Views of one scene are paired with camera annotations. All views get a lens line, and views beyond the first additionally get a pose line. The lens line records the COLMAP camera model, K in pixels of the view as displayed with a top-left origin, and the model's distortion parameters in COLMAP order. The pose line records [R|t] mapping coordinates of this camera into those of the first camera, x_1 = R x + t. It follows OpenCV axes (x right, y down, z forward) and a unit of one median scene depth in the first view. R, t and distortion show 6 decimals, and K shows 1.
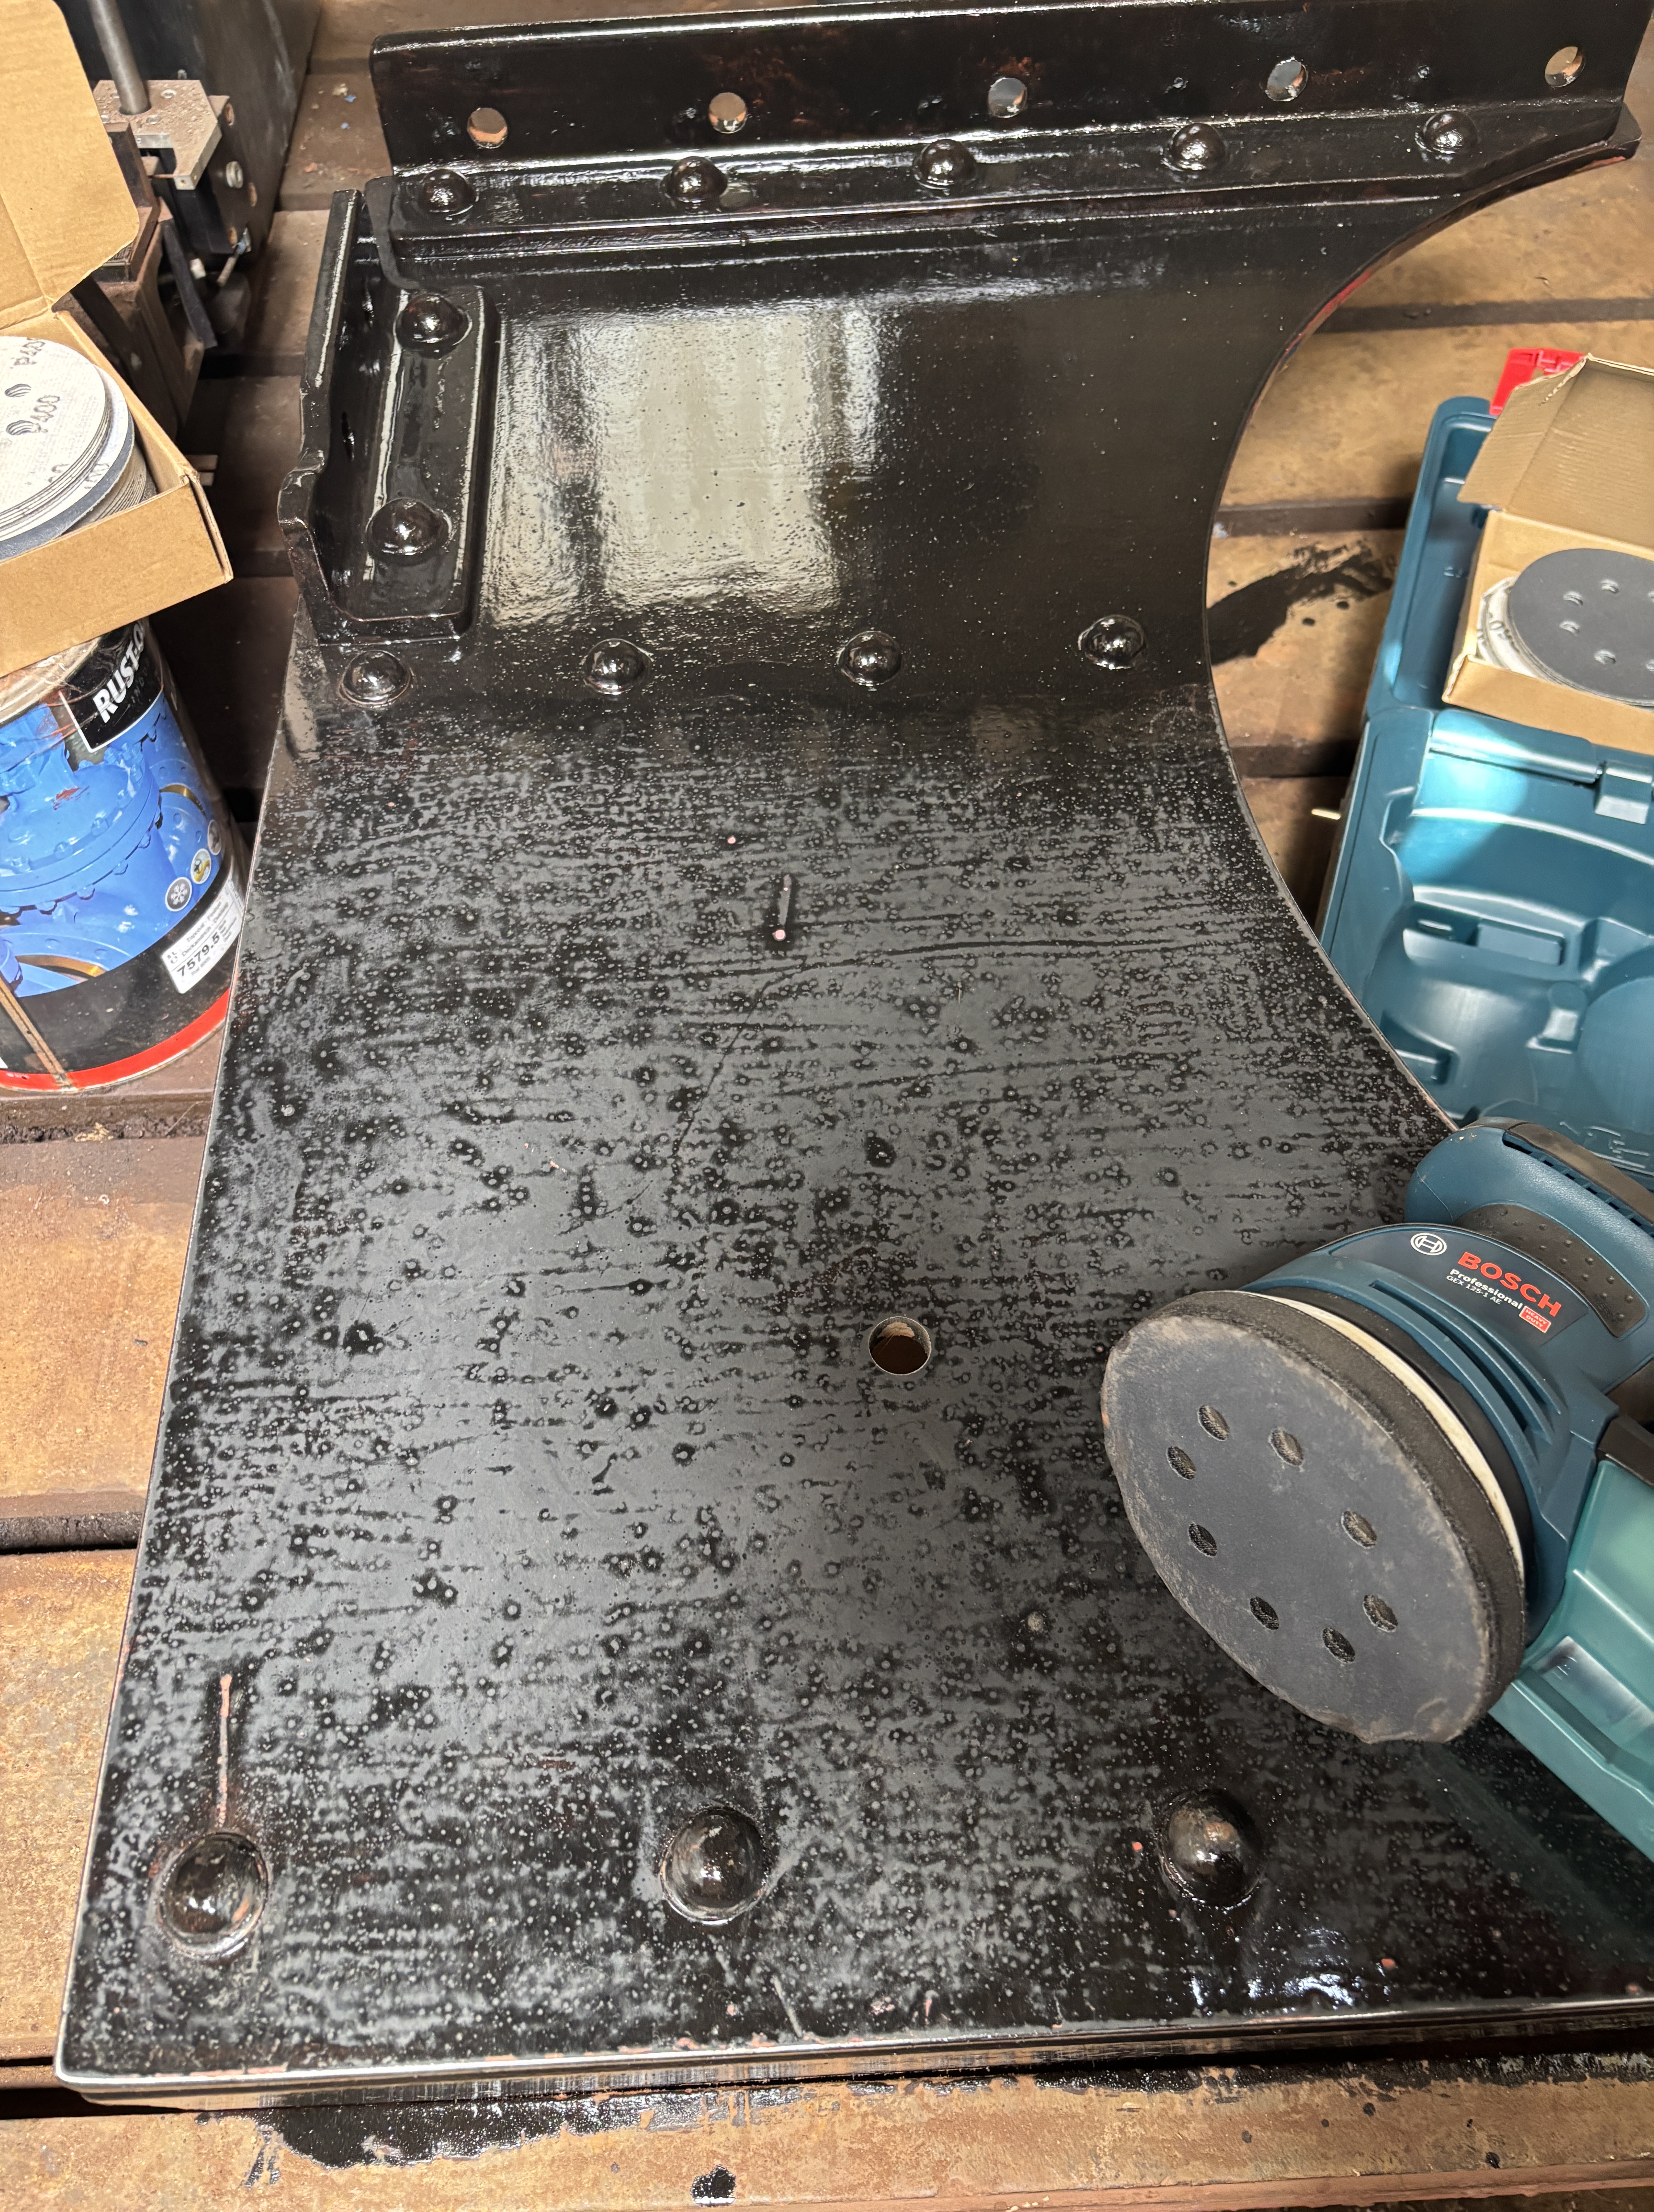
lens RADIAL K [[1620.0, 0, 795.1], [0, 1620.0, 1099.5], [0, 0, 1]] dist [0.062790, -0.073558]
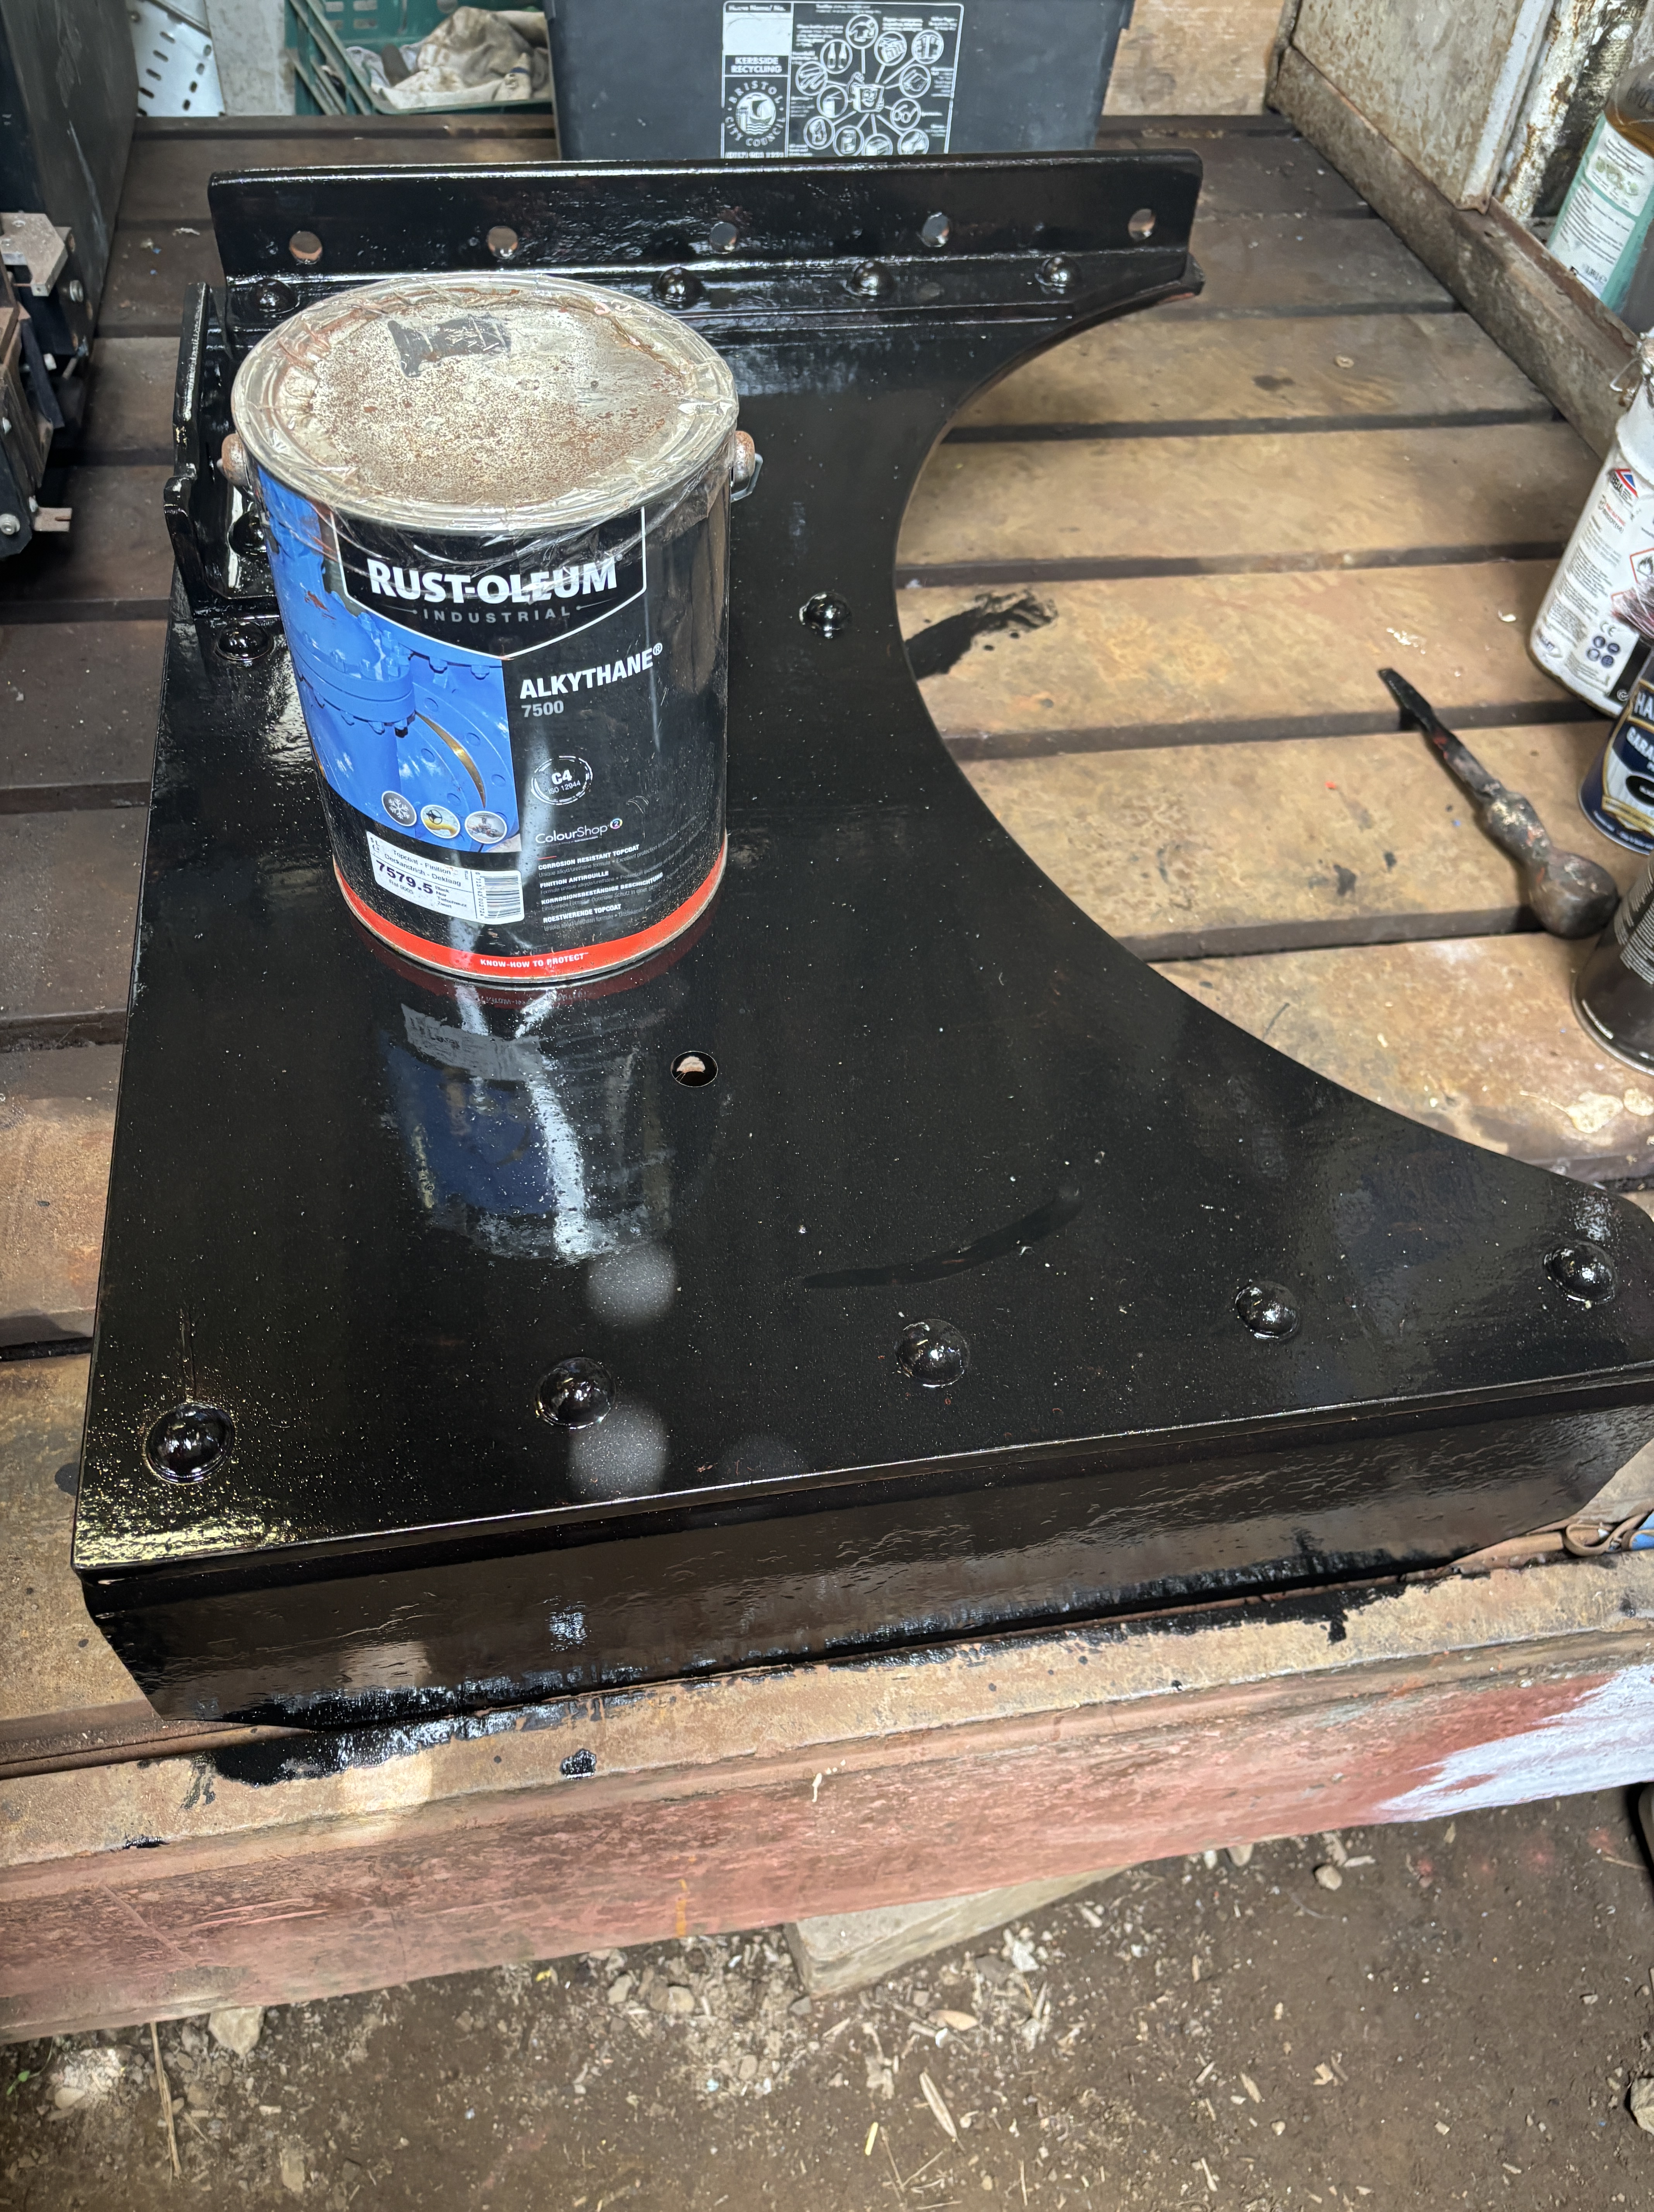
lens RADIAL K [[1620.0, 0, 795.1], [0, 1620.0, 1099.5], [0, 0, 1]] dist [0.062790, -0.073558]
pose [[0.989442, -0.045475, 0.137611, -0.022241], [0.059867, 0.992948, -0.102321, 0.188355], [-0.131987, 0.109479, 0.985187, -0.190012]]
